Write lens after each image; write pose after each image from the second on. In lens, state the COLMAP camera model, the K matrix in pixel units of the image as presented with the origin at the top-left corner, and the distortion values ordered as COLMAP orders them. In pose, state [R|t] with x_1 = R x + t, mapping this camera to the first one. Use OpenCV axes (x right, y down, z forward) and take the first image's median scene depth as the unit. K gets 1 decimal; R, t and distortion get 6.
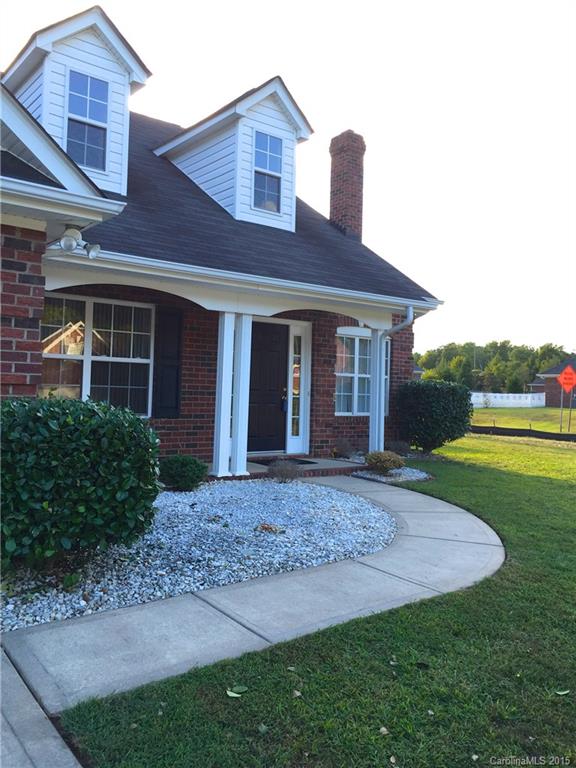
lens RADIAL K [[653.7, 0, 288.2], [0, 653.7, 372.7], [0, 0, 1]] dist [0.053092, -0.009758]
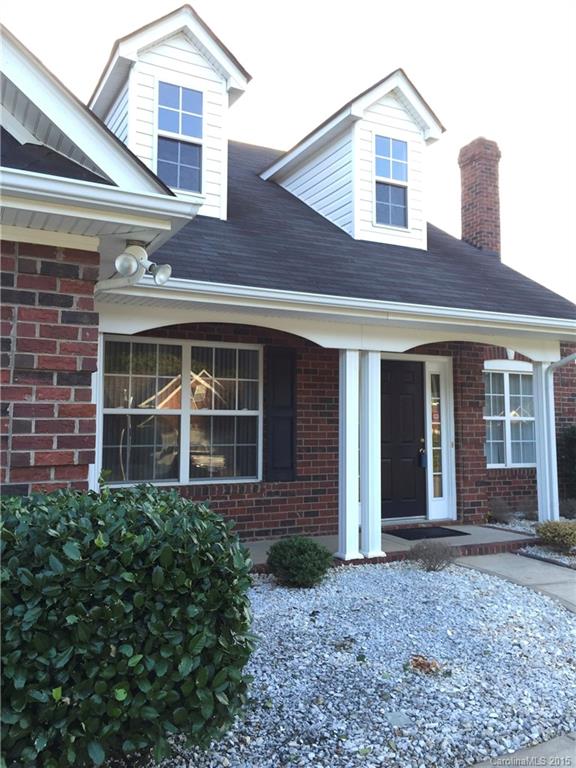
lens RADIAL K [[653.7, 0, 288.2], [0, 653.7, 372.7], [0, 0, 1]] dist [0.053092, -0.009758]
pose [[0.982298, -0.042721, -0.182390, -0.021464], [0.032135, 0.997644, -0.060608, -0.018067], [0.184549, 0.053674, 0.981357, 0.199842]]
